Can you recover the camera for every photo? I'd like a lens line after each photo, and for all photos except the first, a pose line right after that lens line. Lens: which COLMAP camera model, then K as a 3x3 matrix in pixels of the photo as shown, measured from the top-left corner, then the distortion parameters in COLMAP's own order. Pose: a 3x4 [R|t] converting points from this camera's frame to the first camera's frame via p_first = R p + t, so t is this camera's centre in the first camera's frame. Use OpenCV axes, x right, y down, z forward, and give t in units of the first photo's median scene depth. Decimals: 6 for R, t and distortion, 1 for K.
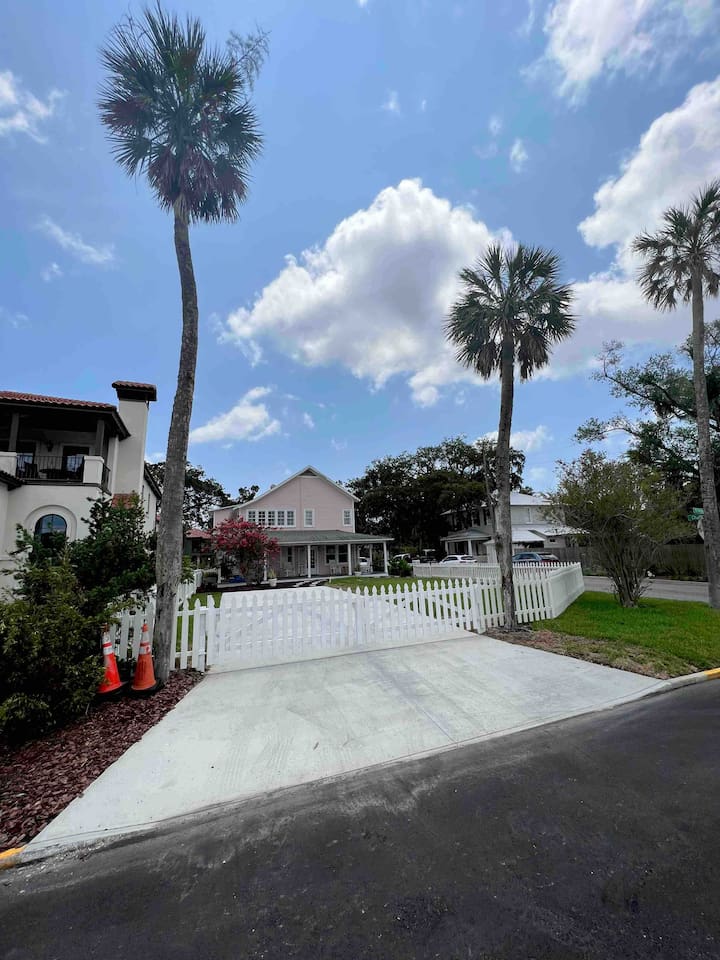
lens RADIAL K [[384.4, 0, 361.1], [0, 384.4, 481.8], [0, 0, 1]] dist [-0.002327, 0.000708]
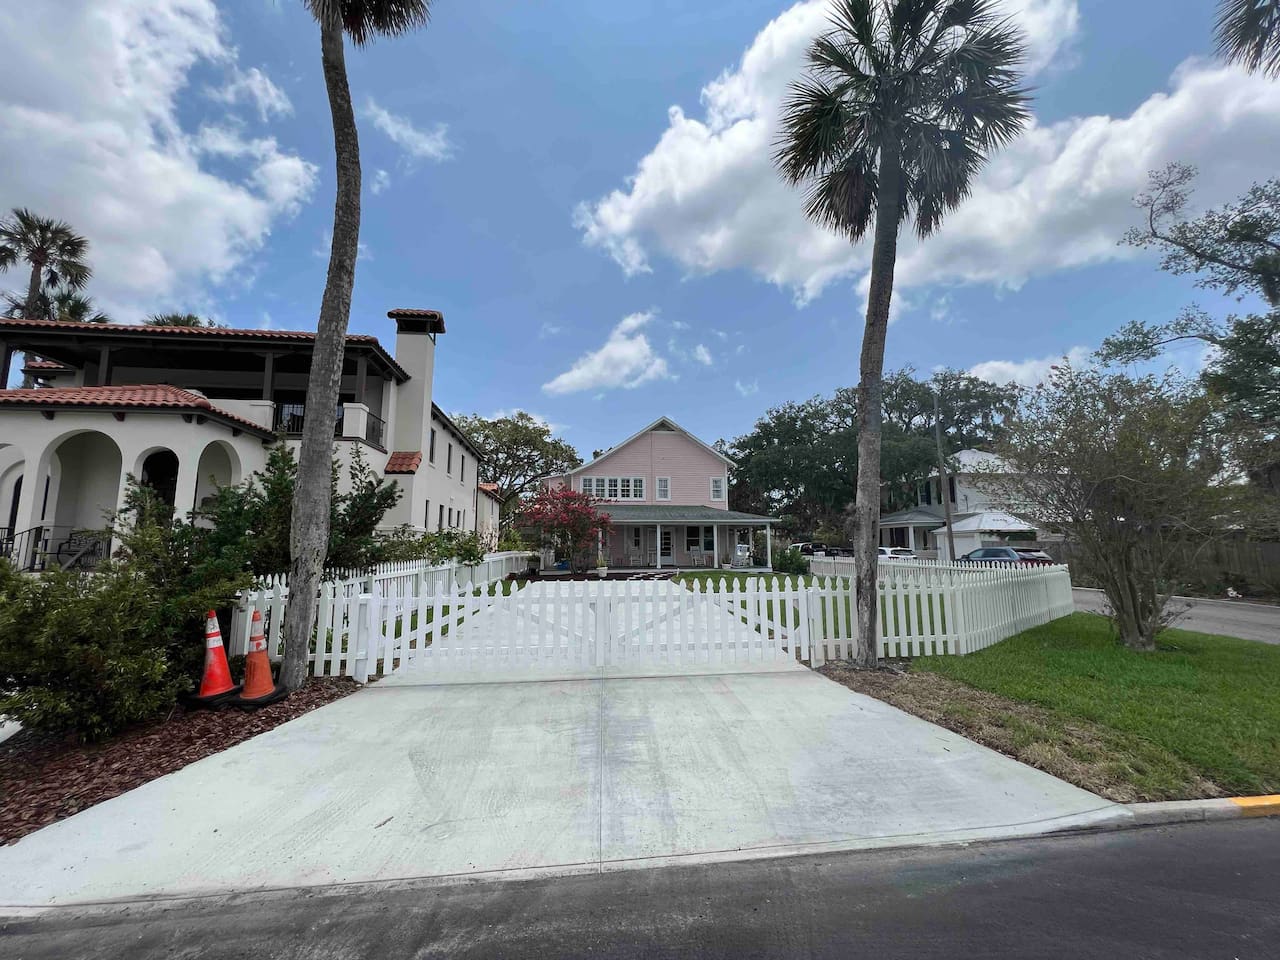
lens RADIAL K [[512.5, 0, 638.1], [0, 512.5, 483.9], [0, 0, 1]] dist [-0.002327, 0.000708]
pose [[0.968331, 0.010394, -0.249452, 0.237529], [0.008831, 0.997082, 0.075828, 0.041523], [0.249512, -0.075629, 0.965414, 0.171580]]
